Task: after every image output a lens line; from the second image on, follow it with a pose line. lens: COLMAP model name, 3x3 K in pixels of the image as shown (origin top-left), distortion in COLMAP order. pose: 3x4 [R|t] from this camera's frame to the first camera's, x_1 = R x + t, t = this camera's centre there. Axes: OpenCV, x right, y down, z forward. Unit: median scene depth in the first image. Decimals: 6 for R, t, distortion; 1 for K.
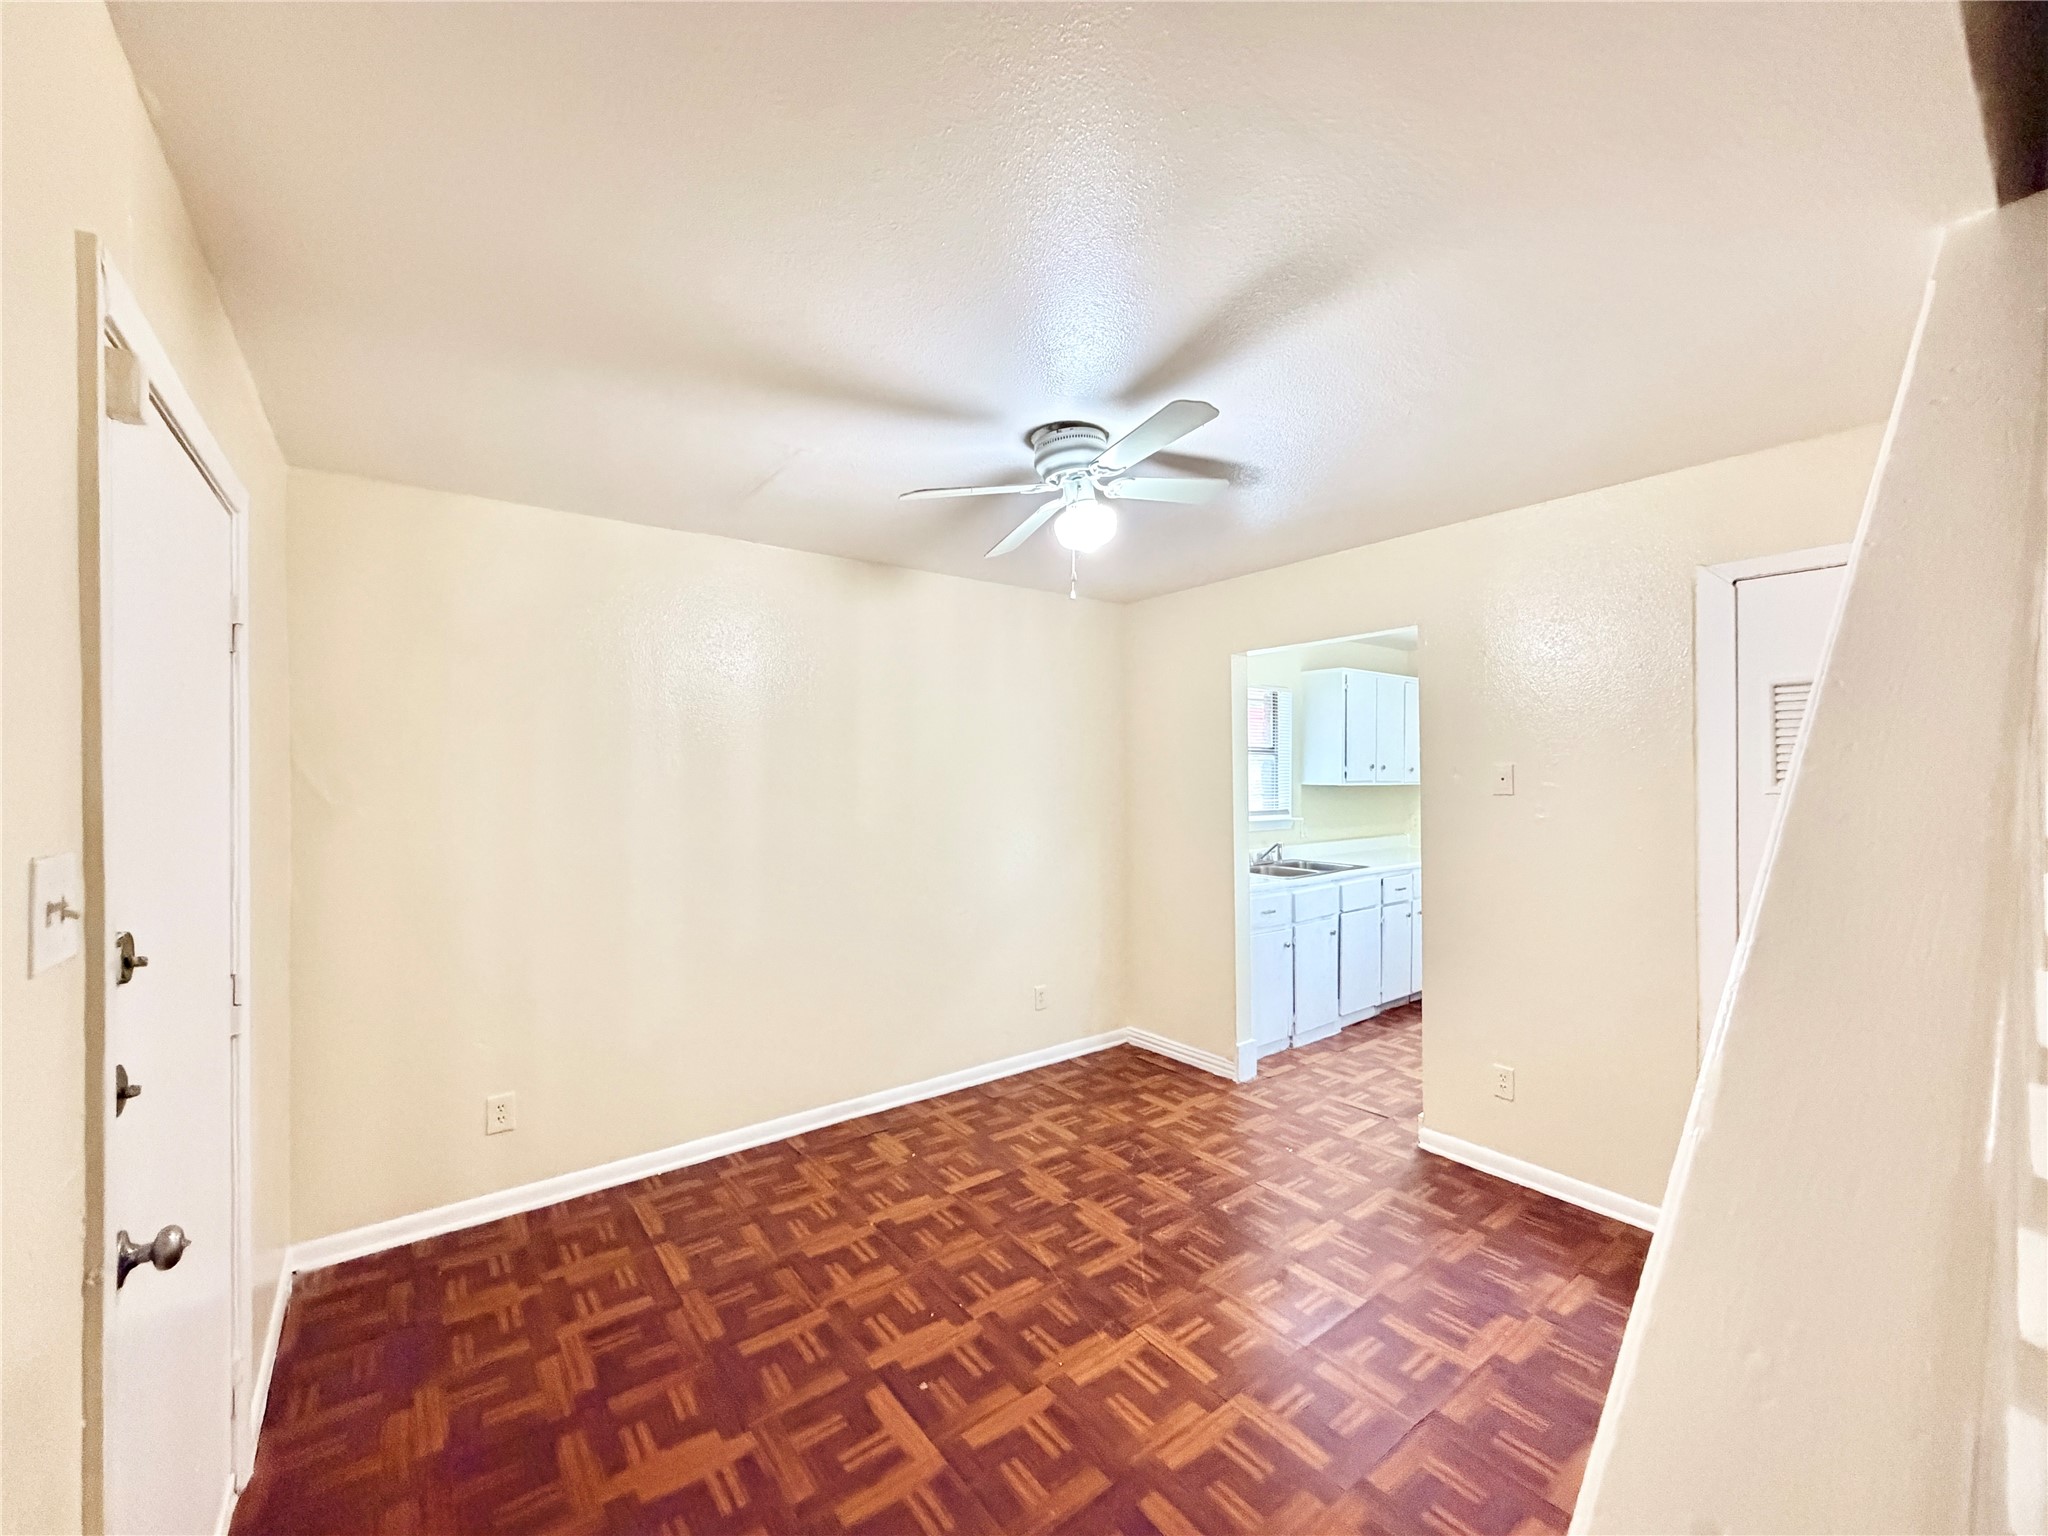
lens RADIAL K [[817.0, 0, 1020.7], [0, 817.0, 771.6], [0, 0, 1]] dist [0.000017, -0.000349]
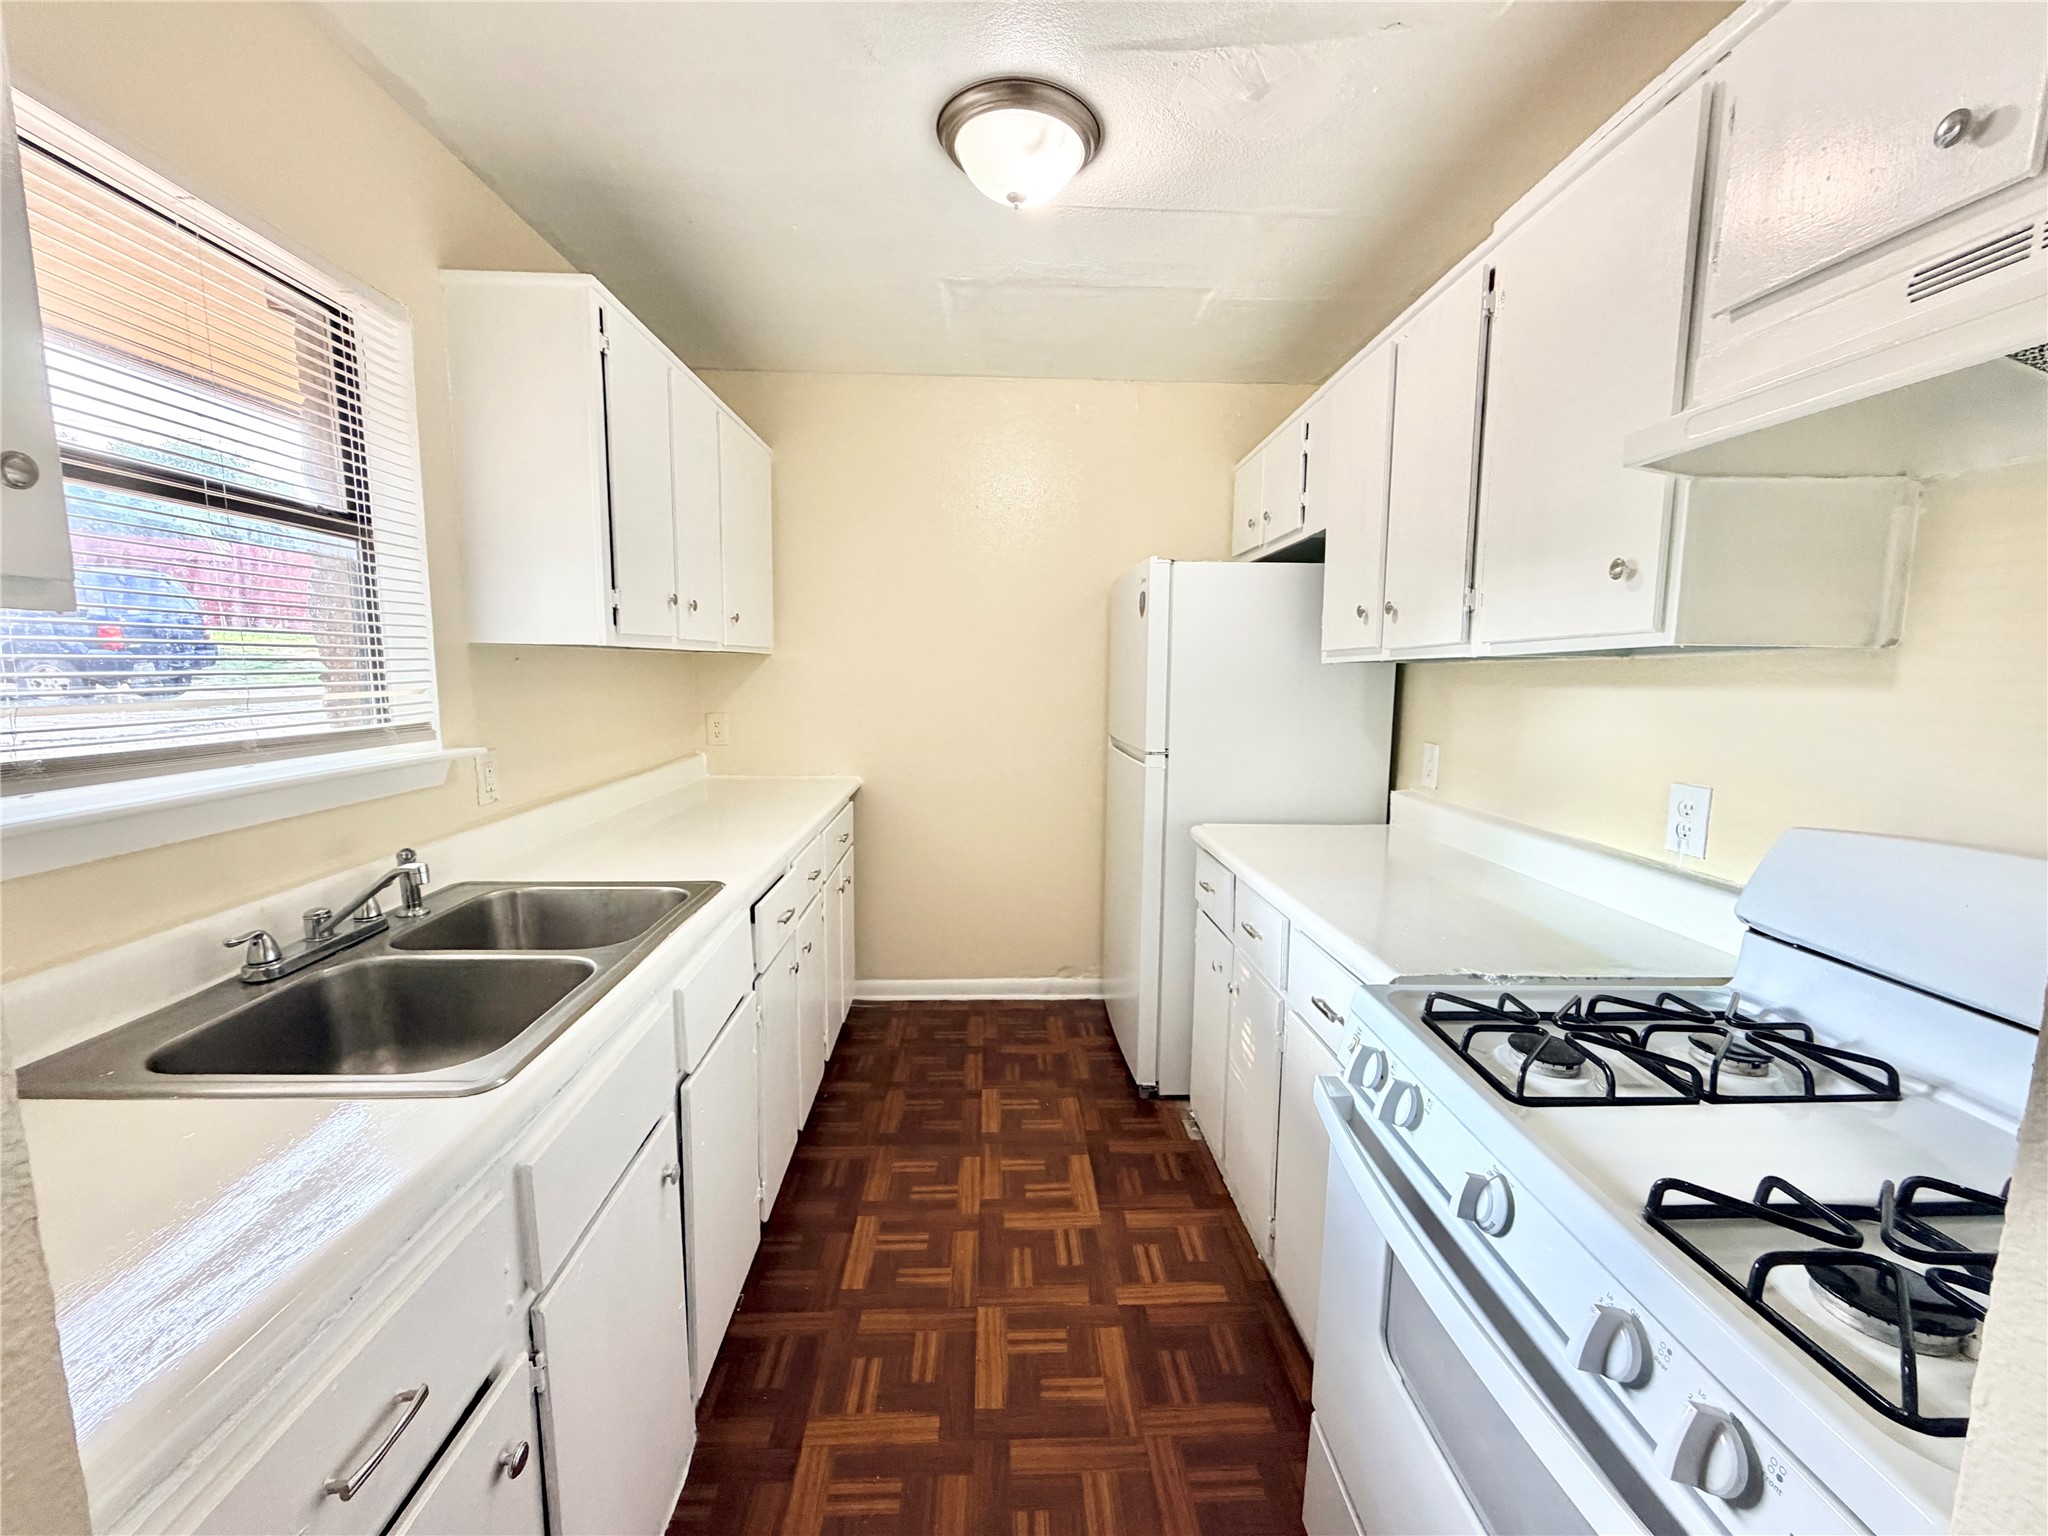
lens RADIAL K [[819.0, 0, 1017.7], [0, 819.0, 766.3], [0, 0, 1]] dist [-0.000179, 0.000123]
pose [[0.574729, -0.098120, 0.812440, 0.395271], [-0.008227, 0.992043, 0.125631, 0.042104], [-0.818302, -0.078888, 0.569349, 1.252197]]
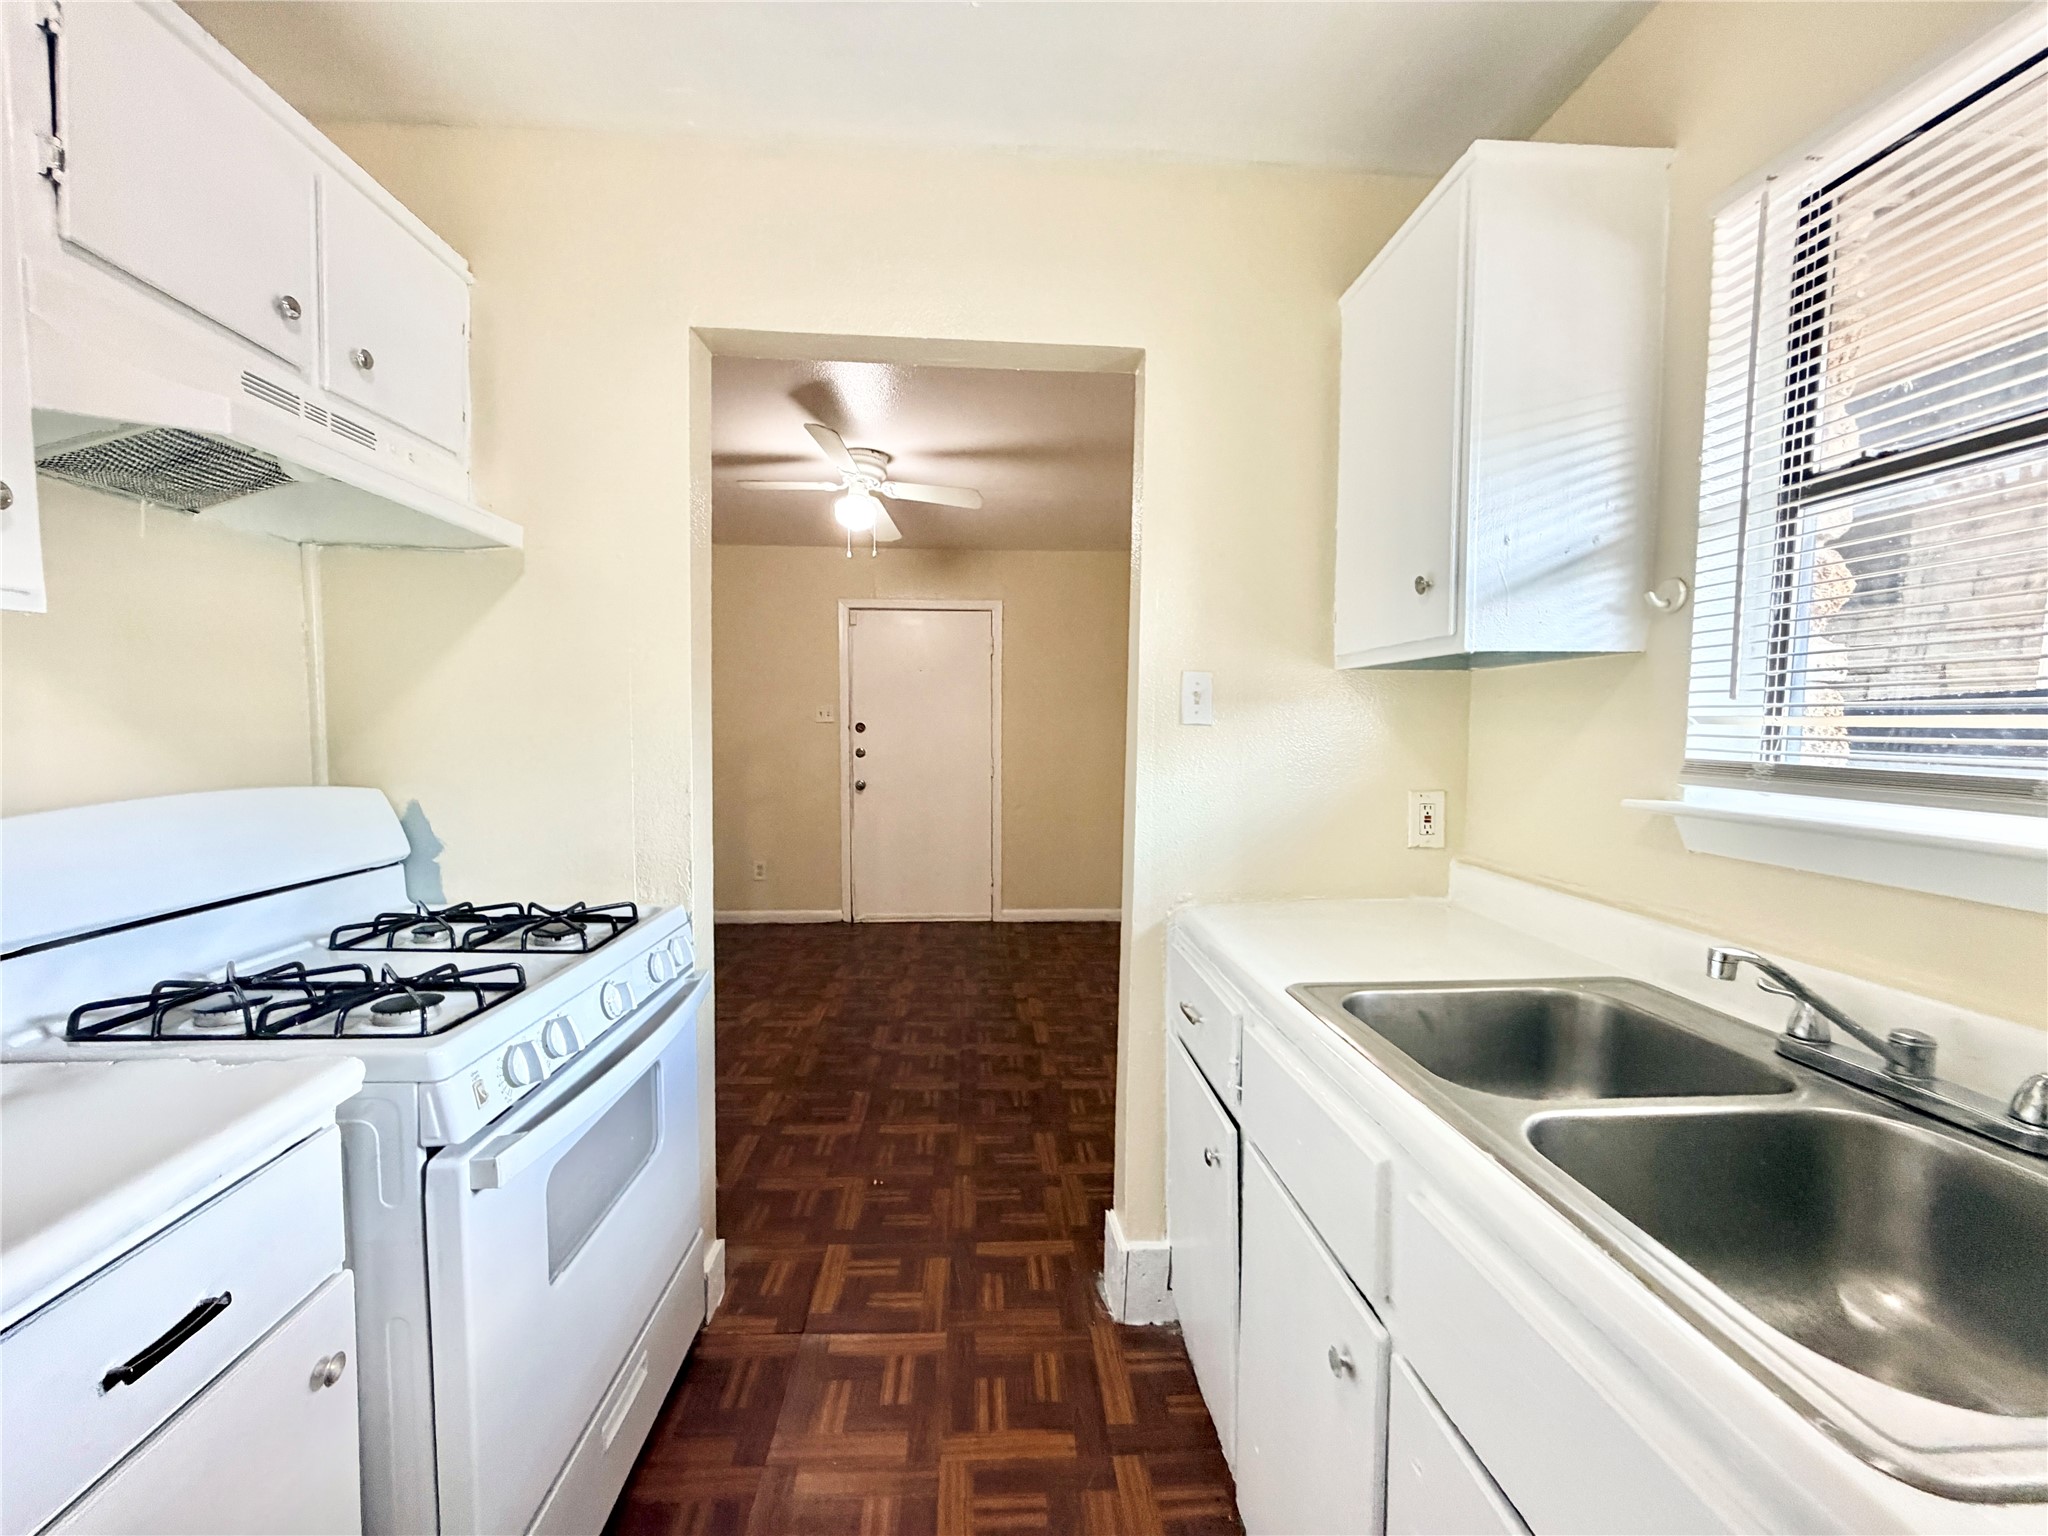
lens RADIAL K [[817.0, 0, 1020.7], [0, 817.0, 771.6], [0, 0, 1]] dist [0.000017, -0.000349]
pose [[-0.556728, 0.045690, -0.829438, 0.965583], [-0.006612, 0.998211, 0.059425, 0.070981], [0.830669, 0.038567, -0.555430, 1.717276]]
